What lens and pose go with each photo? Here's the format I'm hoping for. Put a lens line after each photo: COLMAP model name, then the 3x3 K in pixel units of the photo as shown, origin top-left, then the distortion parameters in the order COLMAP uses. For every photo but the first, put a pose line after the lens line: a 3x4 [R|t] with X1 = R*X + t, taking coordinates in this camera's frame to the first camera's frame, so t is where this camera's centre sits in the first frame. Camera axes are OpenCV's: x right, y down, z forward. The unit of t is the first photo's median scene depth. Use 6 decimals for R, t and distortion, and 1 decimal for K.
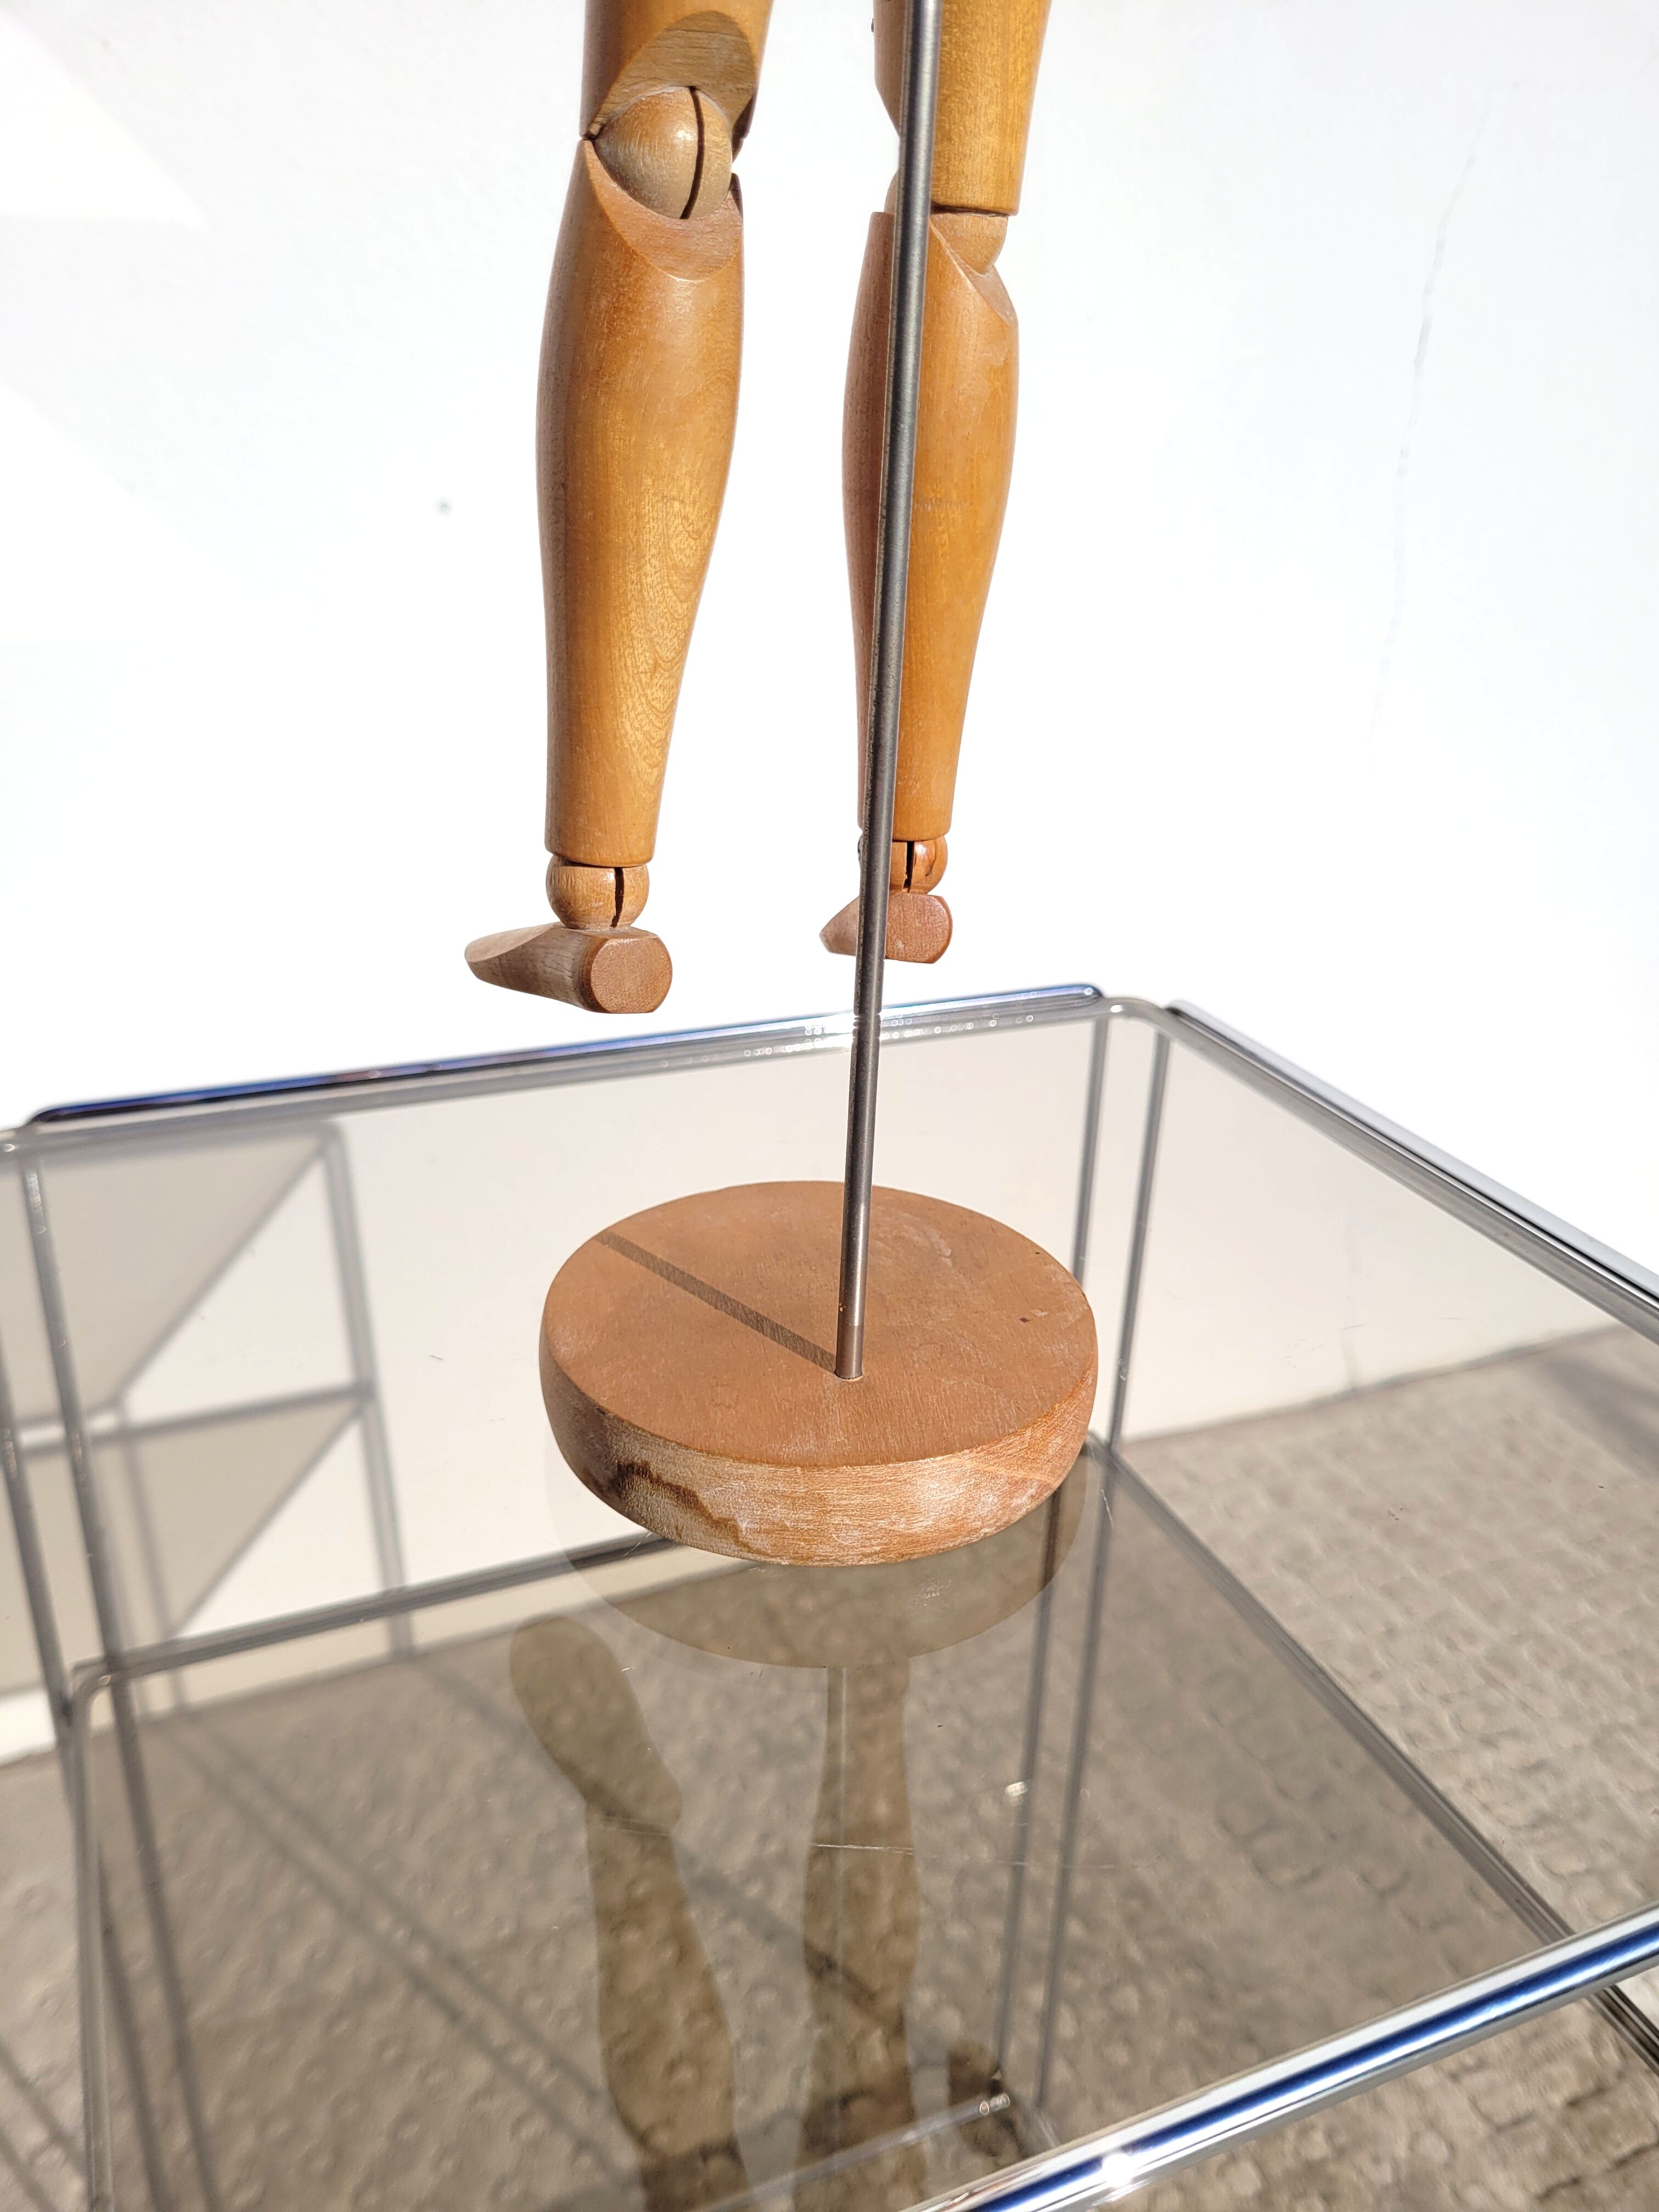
lens RADIAL K [[1711.4, 0, 861.1], [0, 1711.4, 1113.6], [0, 0, 1]] dist [-0.005670, -0.007191]
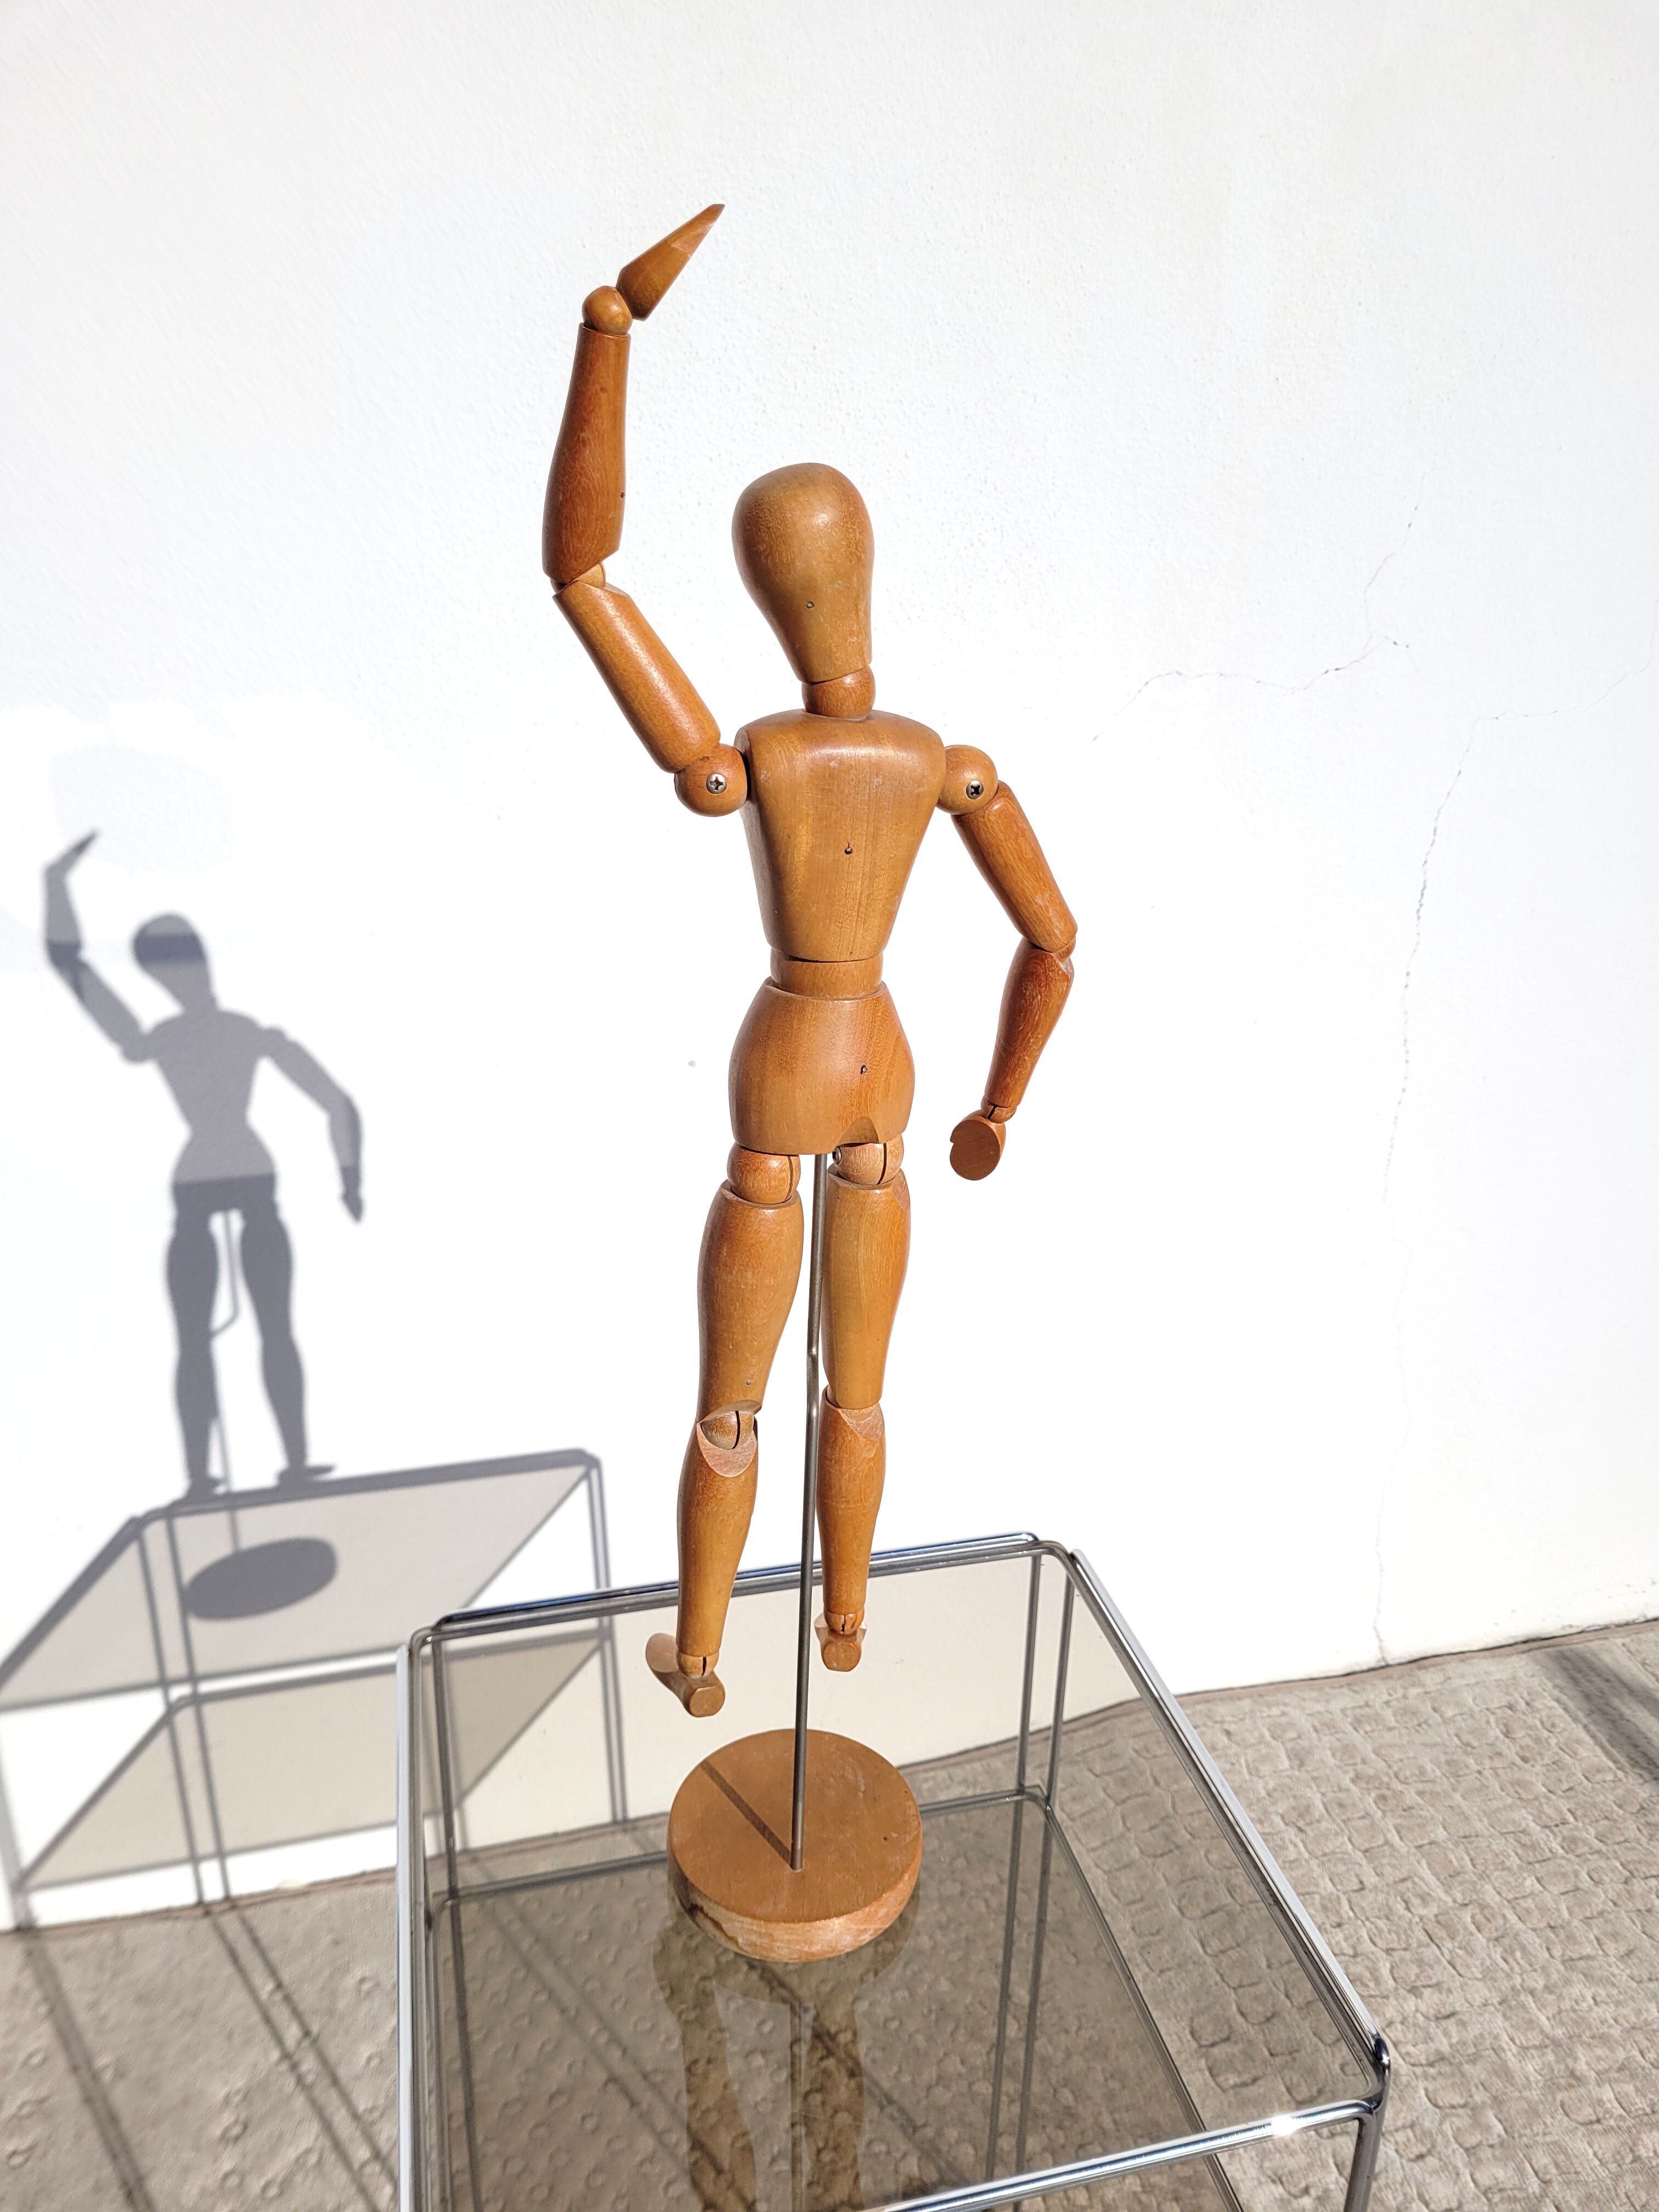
lens RADIAL K [[1647.6, 0, 855.5], [0, 1647.6, 1102.1], [0, 0, 1]] dist [0.029761, -0.045314]
pose [[0.987345, 0.046343, -0.151667, 0.116342], [-0.054971, 0.997070, -0.053195, -0.244044], [0.148758, 0.060859, 0.986999, -0.396942]]
